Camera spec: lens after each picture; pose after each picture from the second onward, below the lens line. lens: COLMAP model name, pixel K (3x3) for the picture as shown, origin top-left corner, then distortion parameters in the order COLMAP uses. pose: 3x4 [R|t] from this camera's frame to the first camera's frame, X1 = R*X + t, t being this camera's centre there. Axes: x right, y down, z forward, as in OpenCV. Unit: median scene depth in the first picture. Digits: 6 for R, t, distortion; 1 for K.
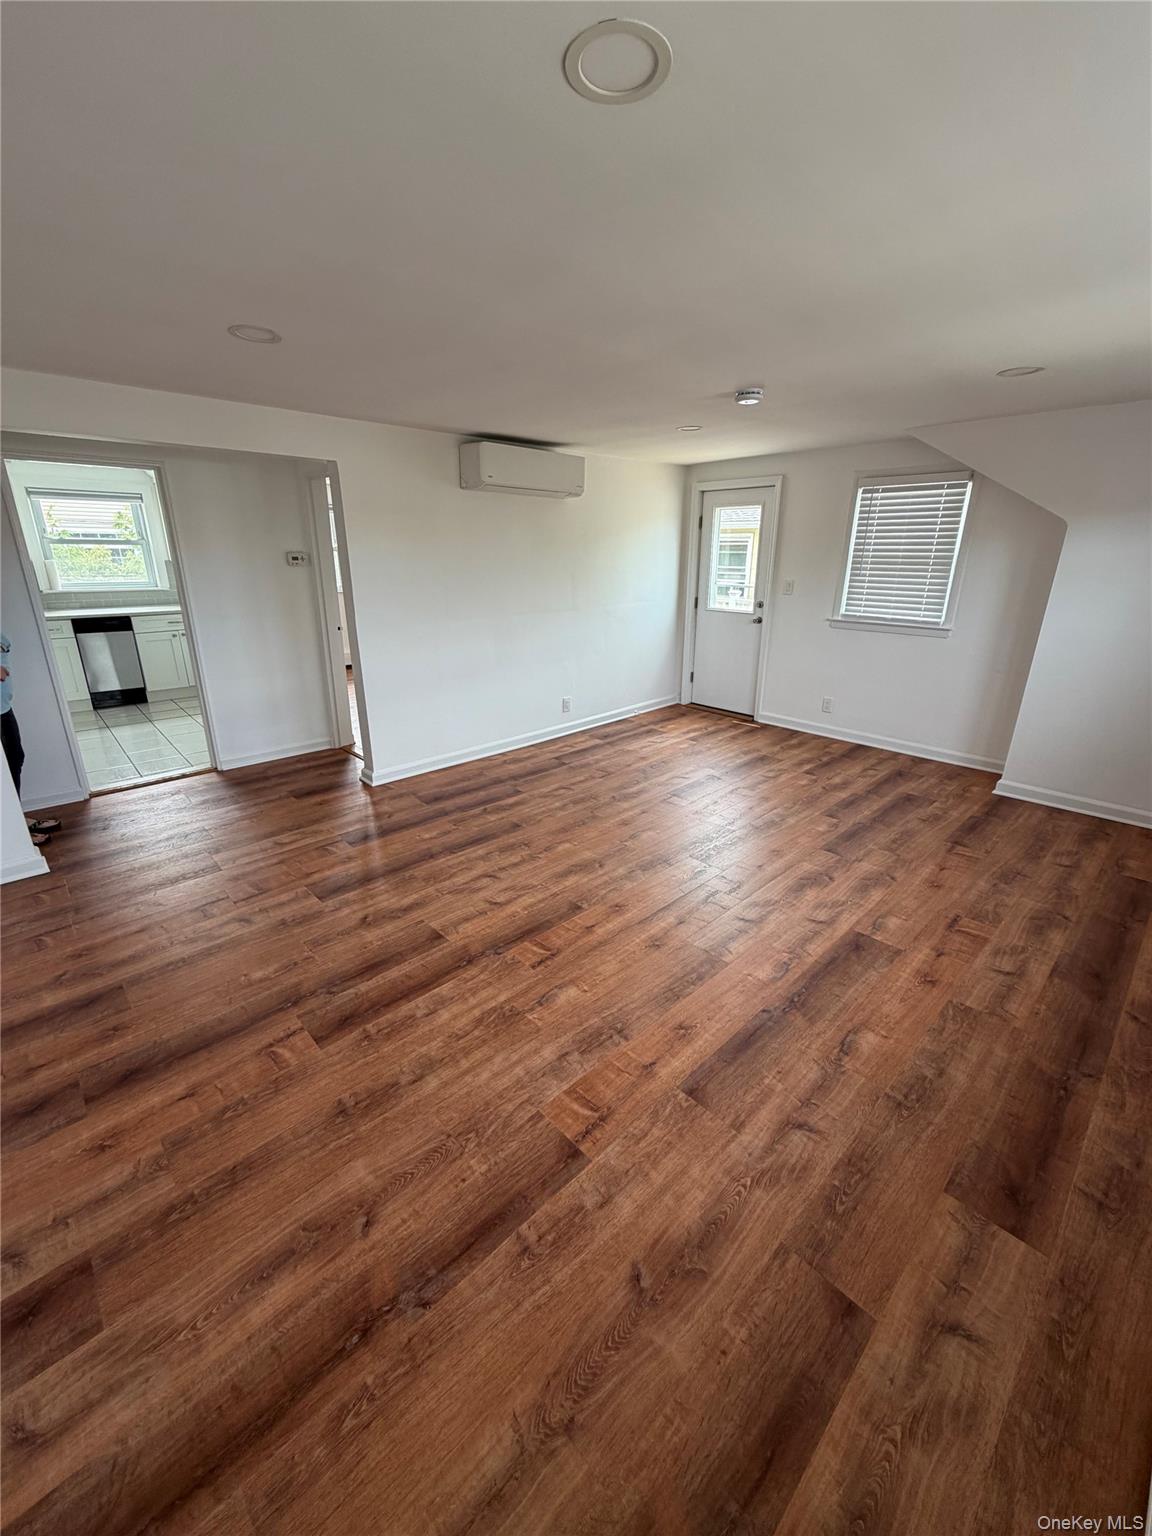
lens RADIAL K [[615.2, 0, 580.1], [0, 615.2, 763.3], [0, 0, 1]] dist [-0.000133, 0.000883]
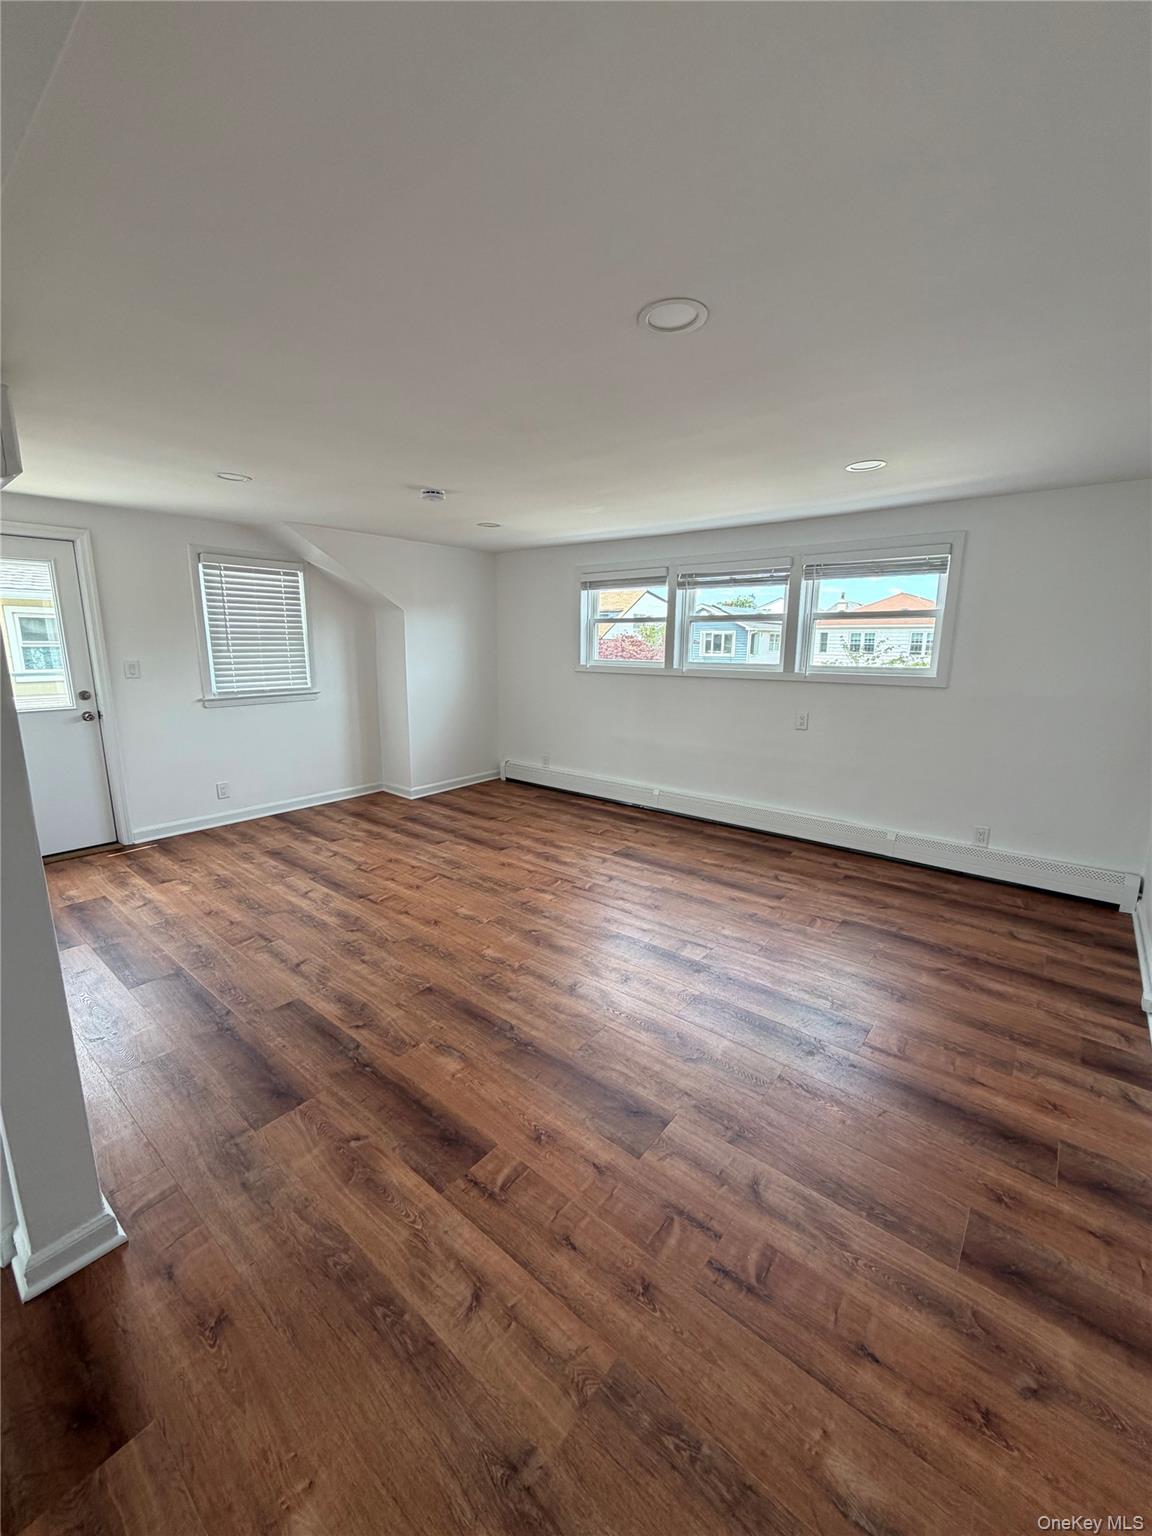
lens RADIAL K [[615.2, 0, 572.1], [0, 615.2, 759.9], [0, 0, 1]] dist [-0.000133, 0.000883]
pose [[-0.118771, -0.199325, 0.972709, -0.749449], [0.318191, 0.920339, 0.227445, -0.250542], [-0.940557, 0.336521, -0.045886, 0.756179]]
